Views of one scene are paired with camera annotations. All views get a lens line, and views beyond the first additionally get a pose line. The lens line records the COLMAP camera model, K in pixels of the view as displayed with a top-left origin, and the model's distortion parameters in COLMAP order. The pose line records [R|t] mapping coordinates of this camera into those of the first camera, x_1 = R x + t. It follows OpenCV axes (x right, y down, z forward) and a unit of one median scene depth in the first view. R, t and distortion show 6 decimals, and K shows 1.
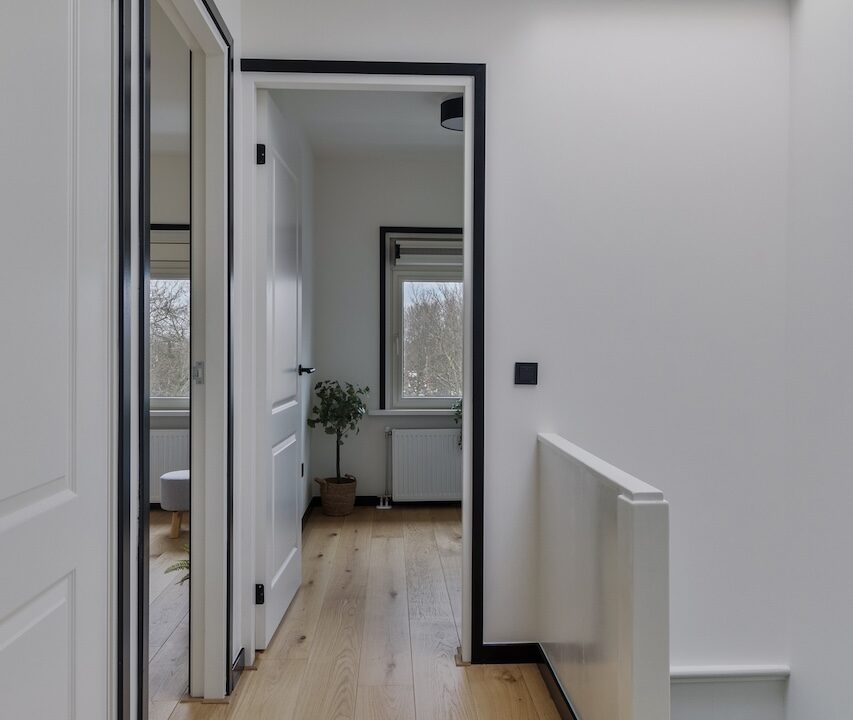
lens RADIAL K [[682.1, 0, 424.8], [0, 682.1, 356.1], [0, 0, 1]] dist [0.002865, 0.000207]
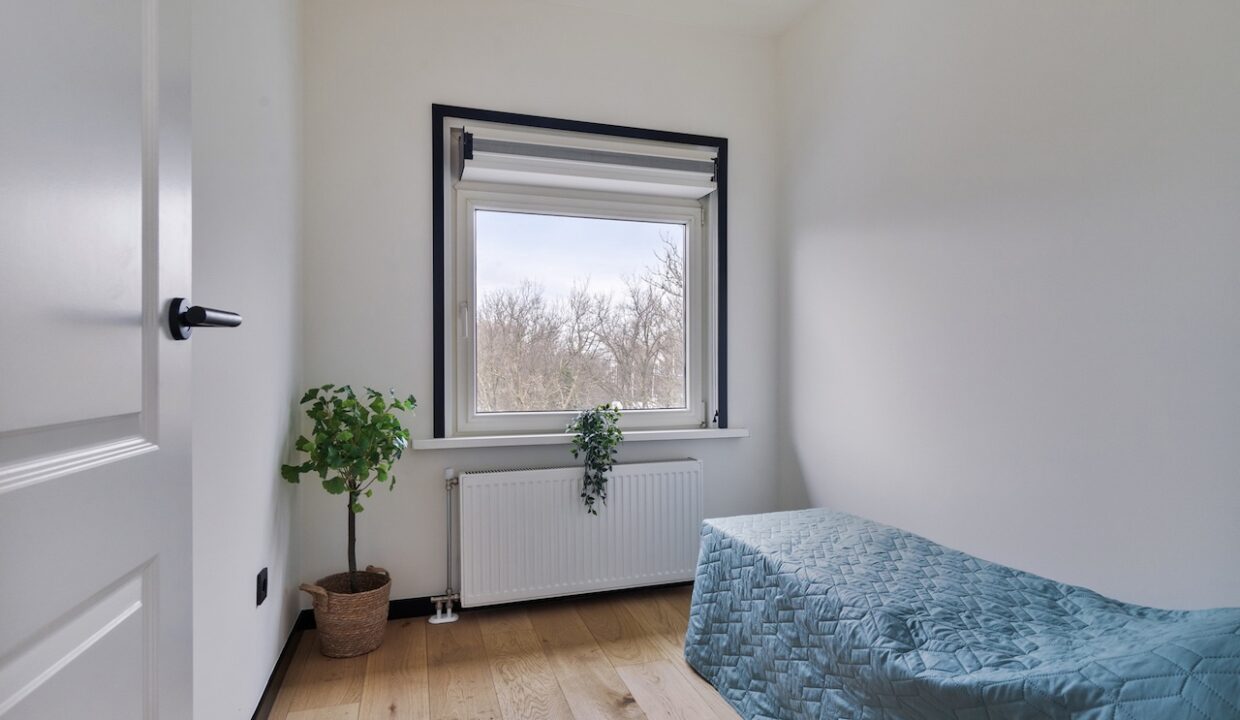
lens RADIAL K [[654.8, 0, 626.4], [0, 654.8, 362.3], [0, 0, 1]] dist [-0.005022, -0.000471]
pose [[0.966723, -0.005932, 0.255757, -0.053098], [0.009783, 0.999857, -0.013790, 0.027713], [-0.255639, 0.015833, 0.966643, 0.472788]]
